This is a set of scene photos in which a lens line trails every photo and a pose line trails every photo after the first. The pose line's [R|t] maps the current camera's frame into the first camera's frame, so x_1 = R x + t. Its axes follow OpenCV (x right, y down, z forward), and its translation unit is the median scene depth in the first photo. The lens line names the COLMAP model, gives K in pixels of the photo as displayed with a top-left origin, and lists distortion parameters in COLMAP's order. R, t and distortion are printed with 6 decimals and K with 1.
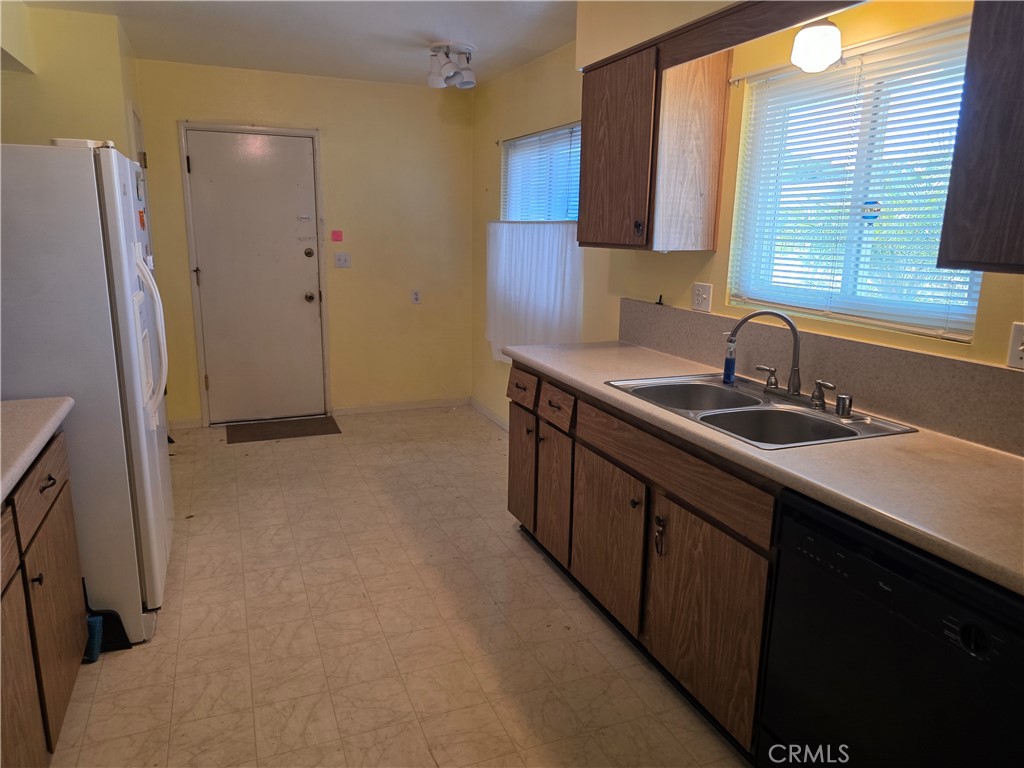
lens RADIAL K [[687.6, 0, 508.6], [0, 687.6, 381.6], [0, 0, 1]] dist [0.022835, -0.017365]
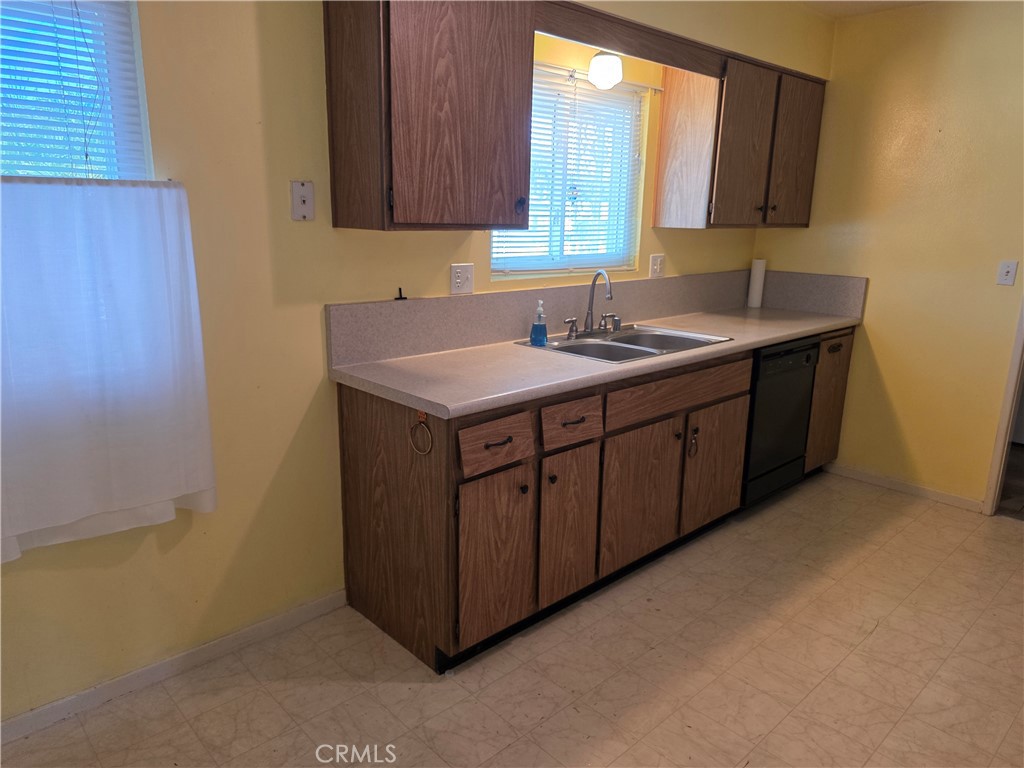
lens RADIAL K [[687.6, 0, 506.6], [0, 687.6, 384.8], [0, 0, 1]] dist [0.022835, -0.017365]
pose [[-0.344582, -0.242815, 0.906810, -0.722640], [0.187488, 0.928707, 0.319923, -0.321389], [-0.919843, 0.280256, -0.274491, 1.445329]]
